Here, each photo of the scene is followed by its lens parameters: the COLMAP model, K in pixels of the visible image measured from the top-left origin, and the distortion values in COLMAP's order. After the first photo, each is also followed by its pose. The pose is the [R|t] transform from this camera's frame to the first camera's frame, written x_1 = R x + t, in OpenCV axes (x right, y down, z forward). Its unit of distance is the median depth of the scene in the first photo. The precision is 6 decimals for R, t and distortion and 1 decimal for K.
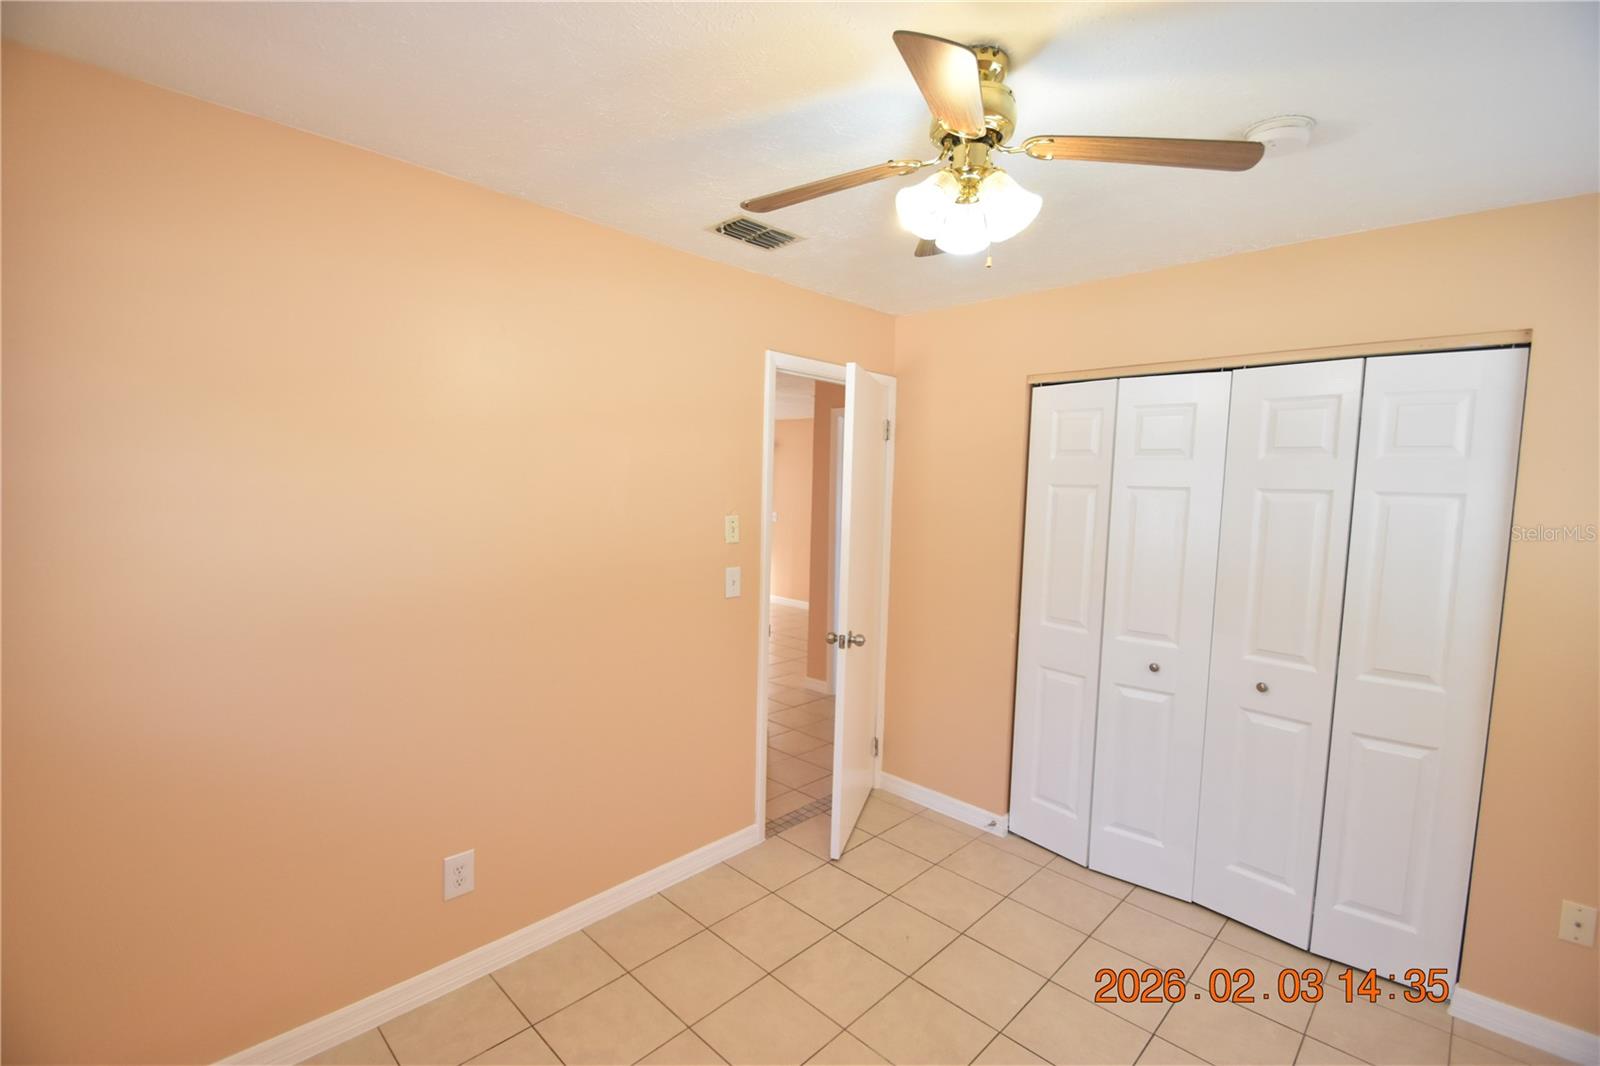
lens RADIAL K [[680.4, 0, 800.0], [0, 680.4, 533.0], [0, 0, 1]] dist [-0.000233, -0.010364]
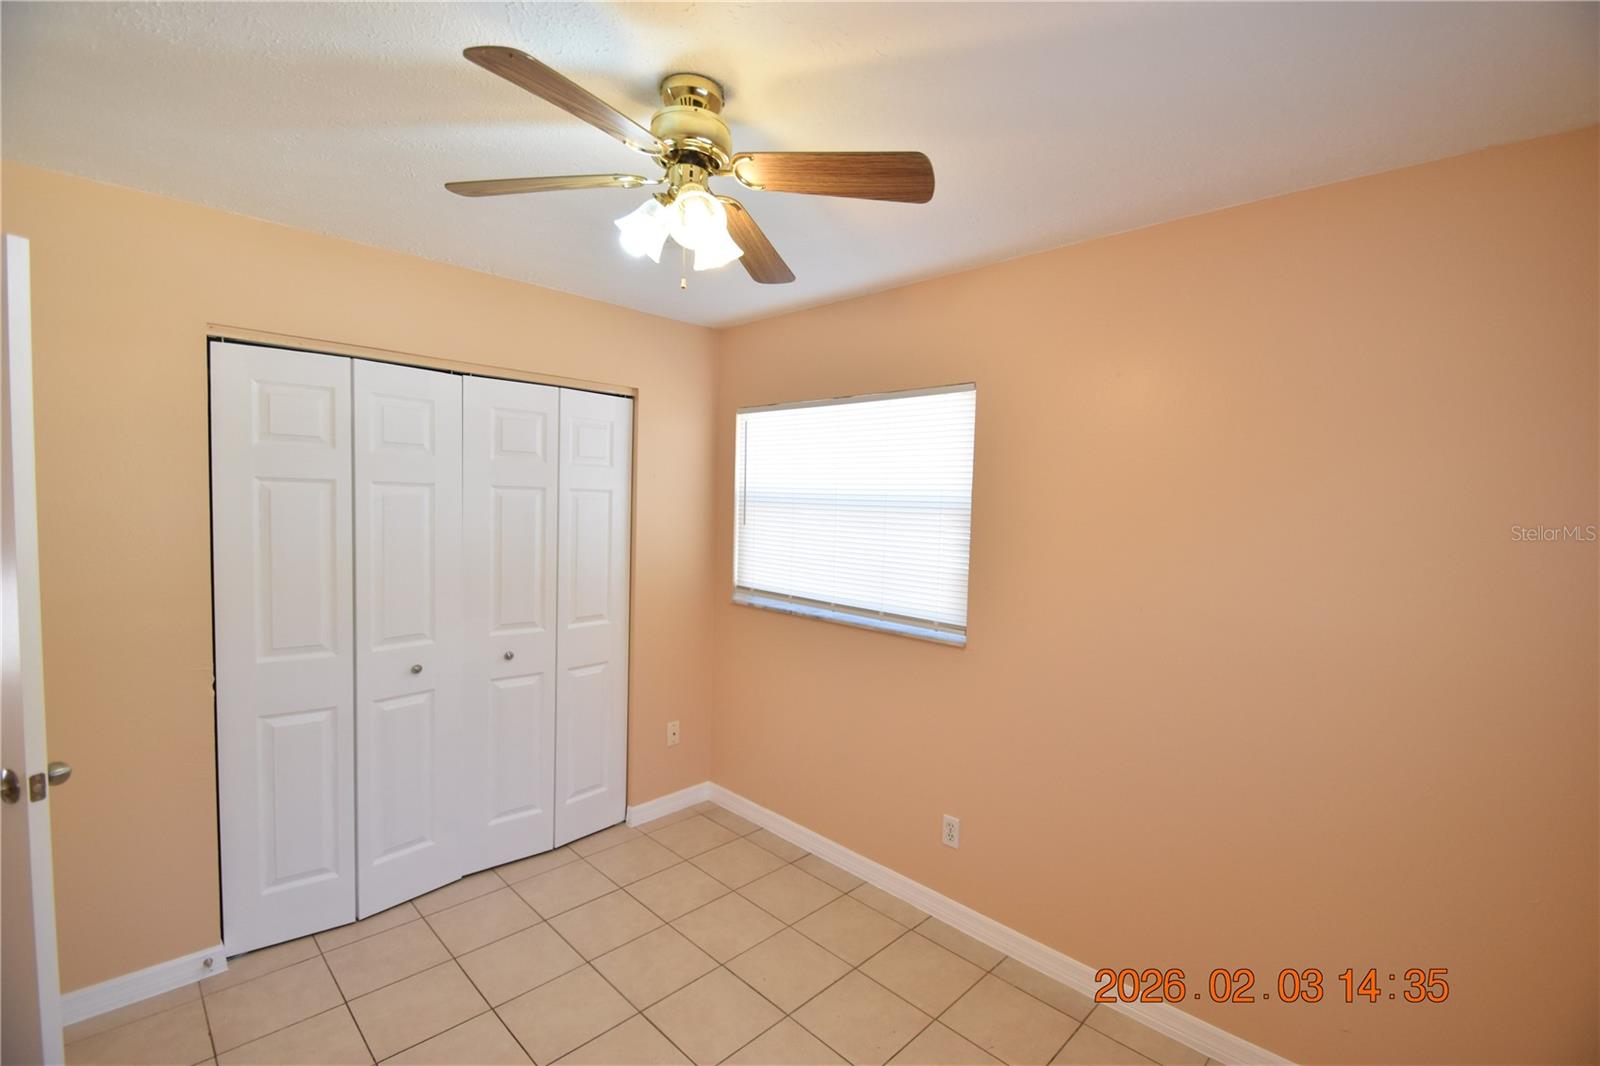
lens RADIAL K [[702.5, 0, 797.0], [0, 702.5, 541.7], [0, 0, 1]] dist [0.017957, -0.019166]
pose [[0.013720, -0.083369, 0.996424, -0.459828], [0.045240, 0.995549, 0.082673, -0.042264], [-0.998882, 0.043944, 0.017430, 0.431537]]
